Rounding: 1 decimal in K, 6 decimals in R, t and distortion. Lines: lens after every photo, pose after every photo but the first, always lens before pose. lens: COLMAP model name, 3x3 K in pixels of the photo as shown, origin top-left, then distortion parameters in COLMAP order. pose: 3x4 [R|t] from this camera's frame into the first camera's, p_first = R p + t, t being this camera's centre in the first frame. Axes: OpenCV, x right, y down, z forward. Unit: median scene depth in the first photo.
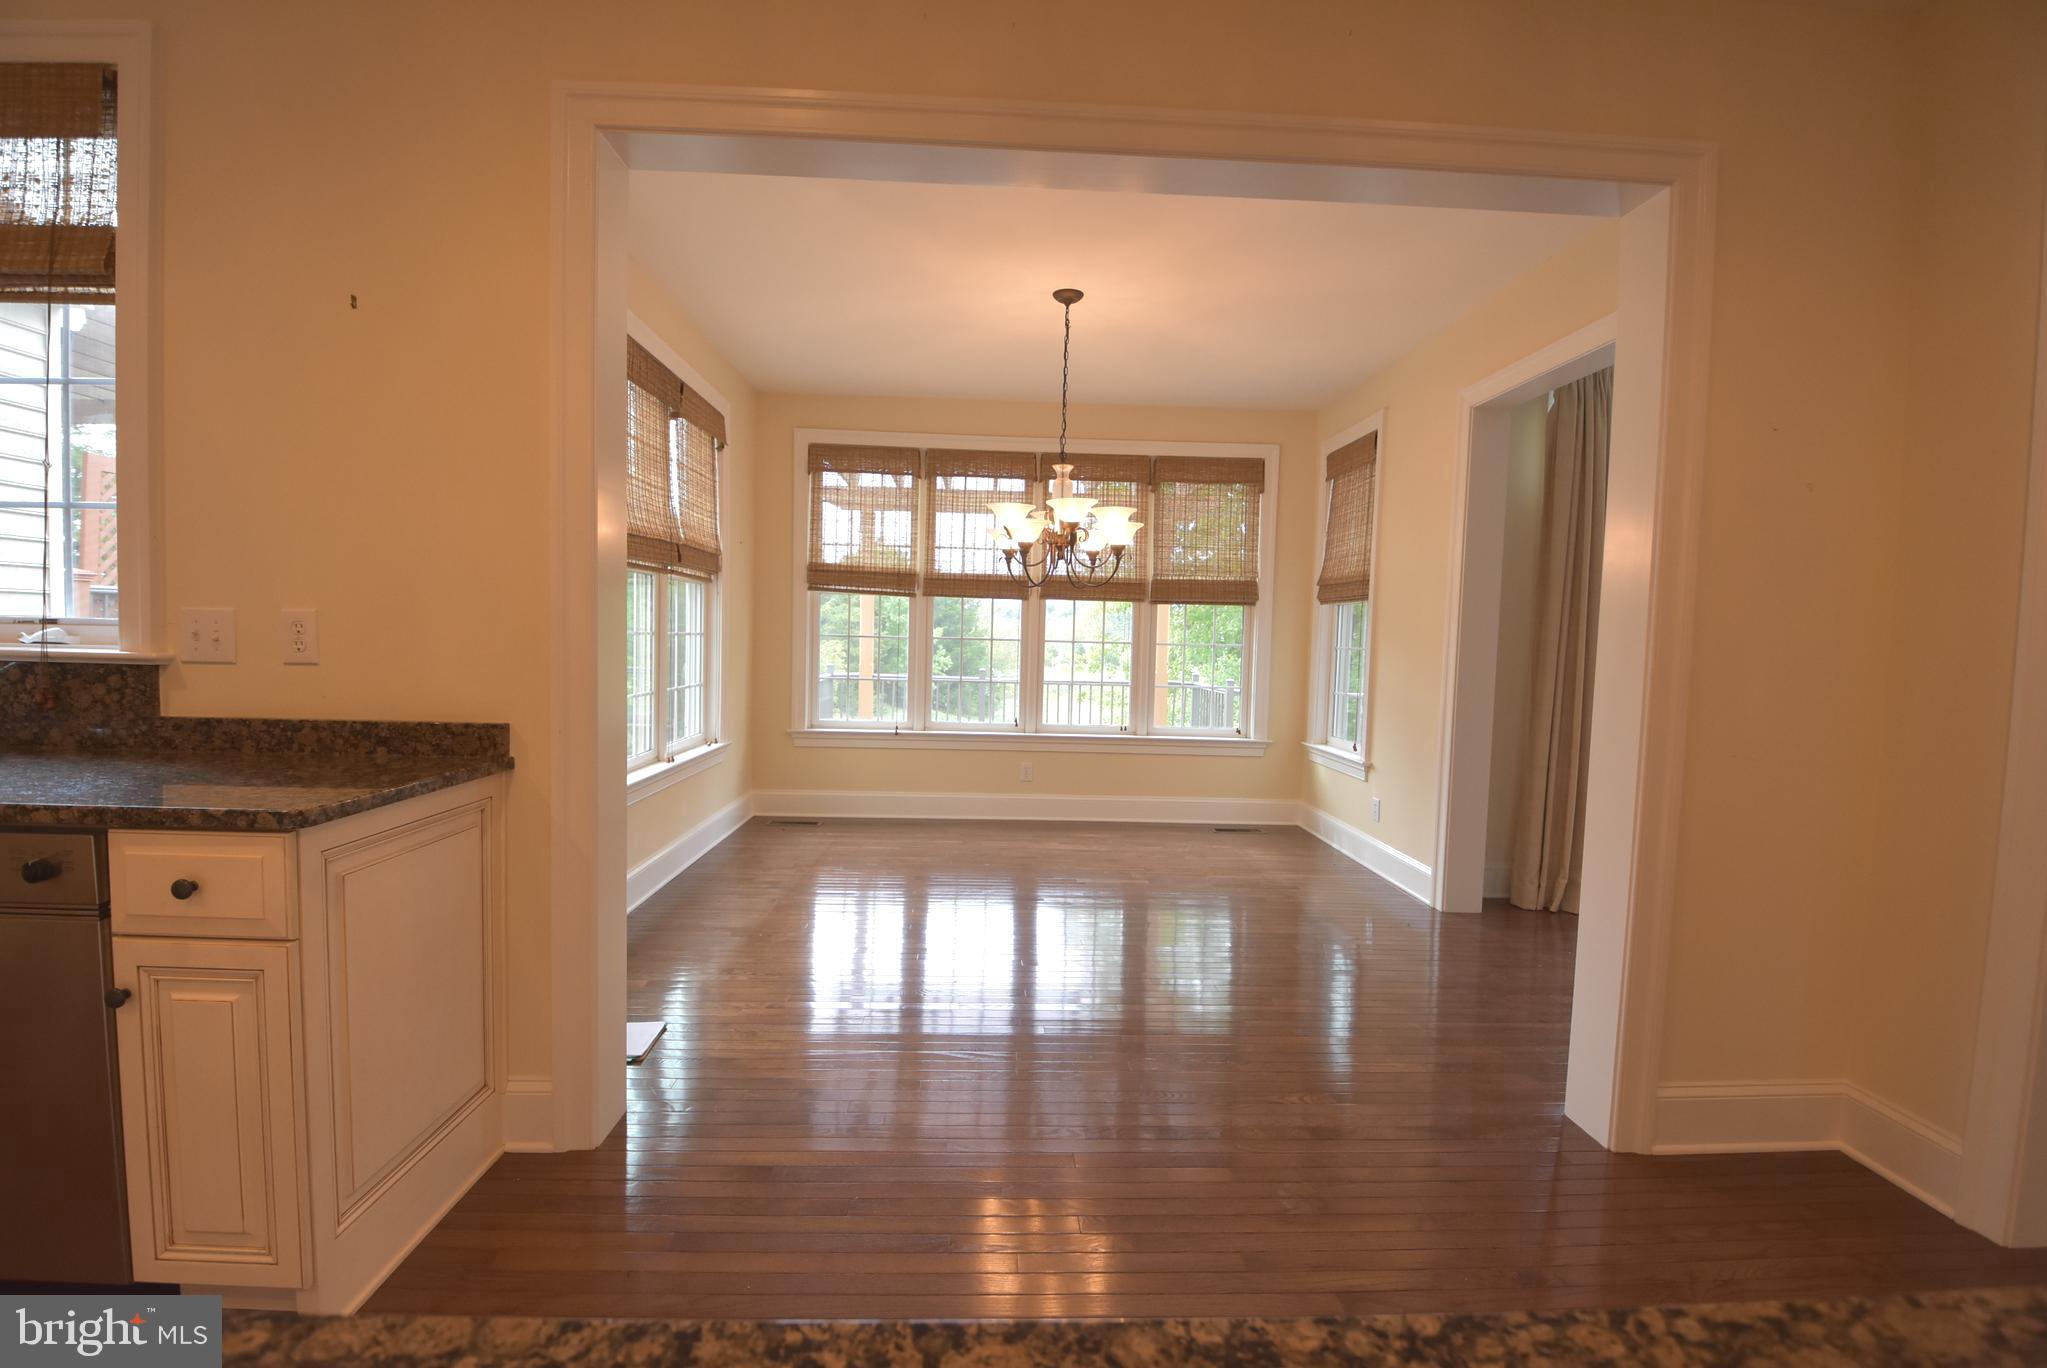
lens RADIAL K [[905.8, 0, 1016.1], [0, 905.8, 677.3], [0, 0, 1]] dist [0.016134, -0.025148]
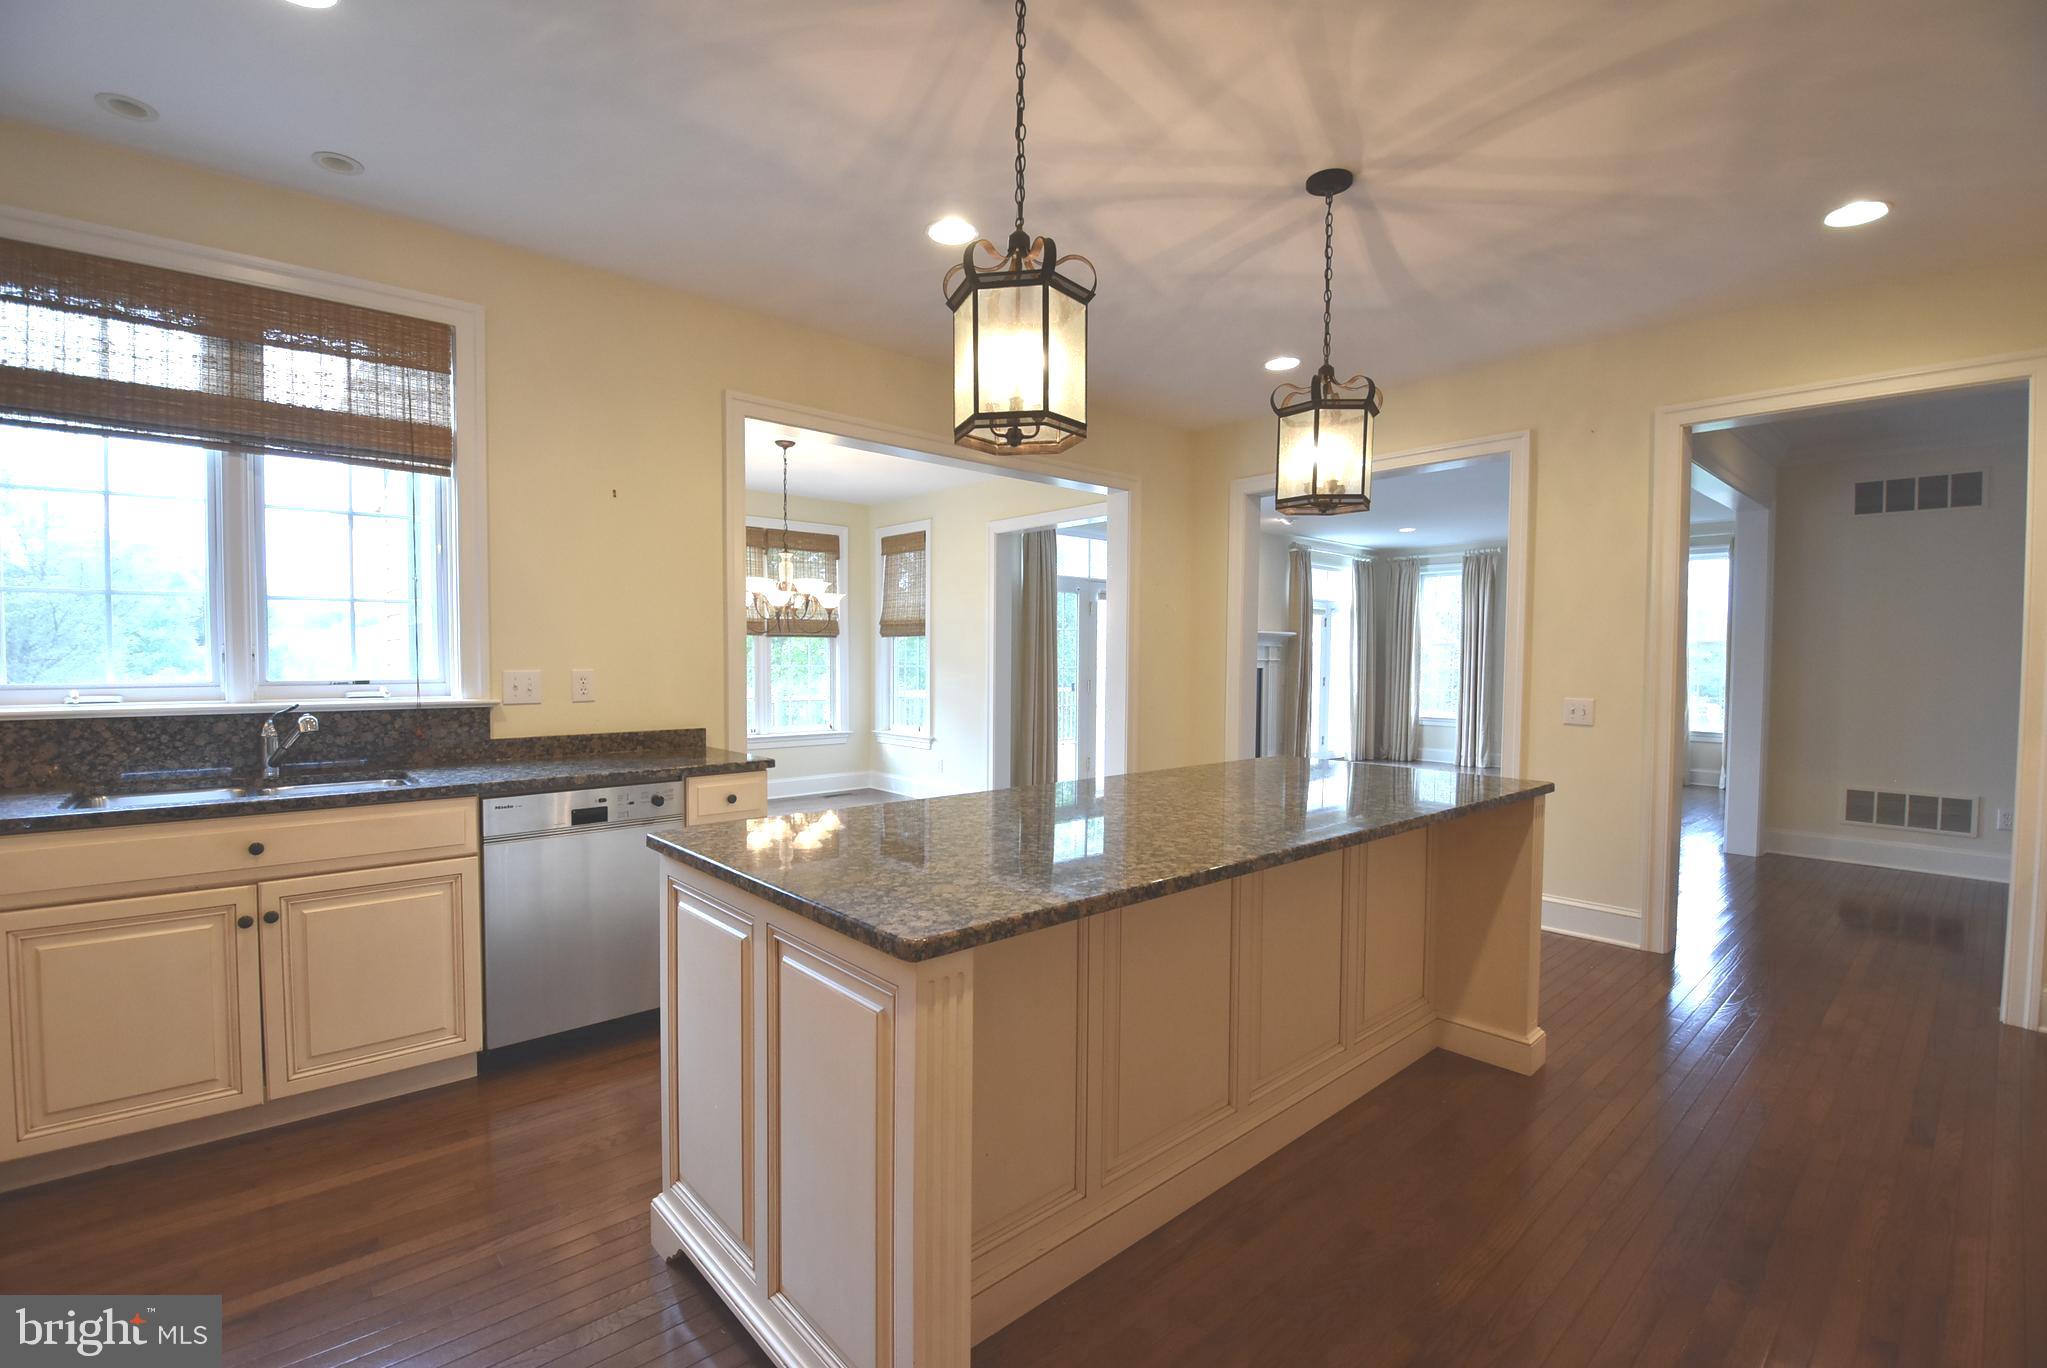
lens RADIAL K [[887.7, 0, 1023.5], [0, 887.7, 684.0], [0, 0, 1]] dist [0.000531, -0.000043]
pose [[0.773411, -0.042628, 0.632469, -0.466449], [0.044819, 0.998917, 0.012519, -0.012265], [-0.632318, 0.018665, 0.774484, -0.316593]]
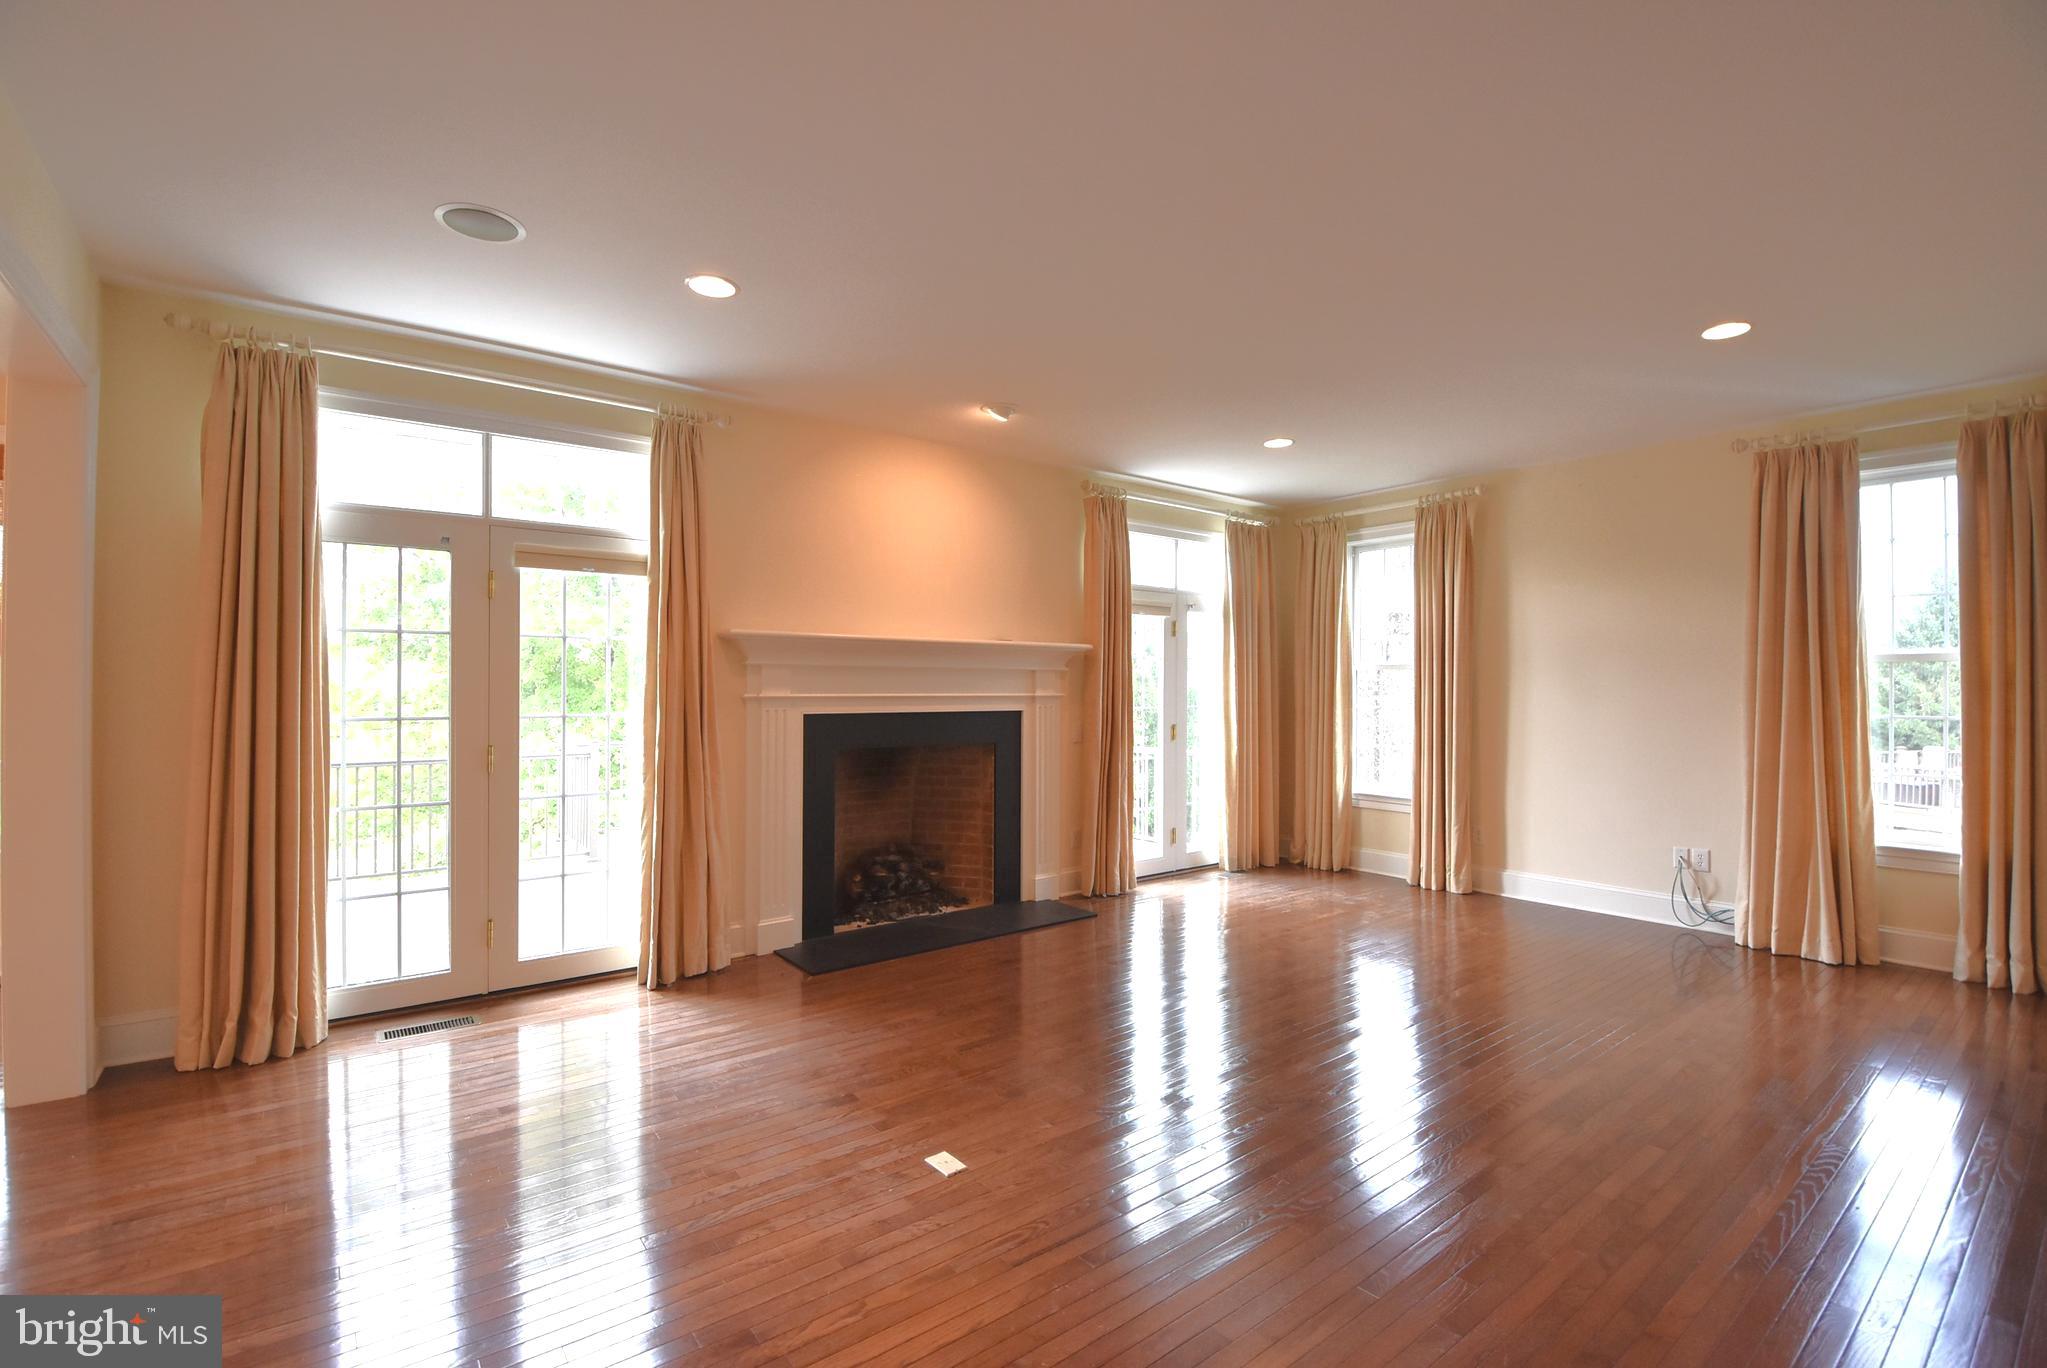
lens RADIAL K [[912.2, 0, 1023.5], [0, 912.2, 684.0], [0, 0, 1]] dist [0.003876, -0.016368]
pose [[0.818365, -0.022330, 0.574264, 0.603187], [0.053618, 0.997853, -0.037607, 0.011734], [-0.572192, 0.061567, 0.817806, -0.016675]]
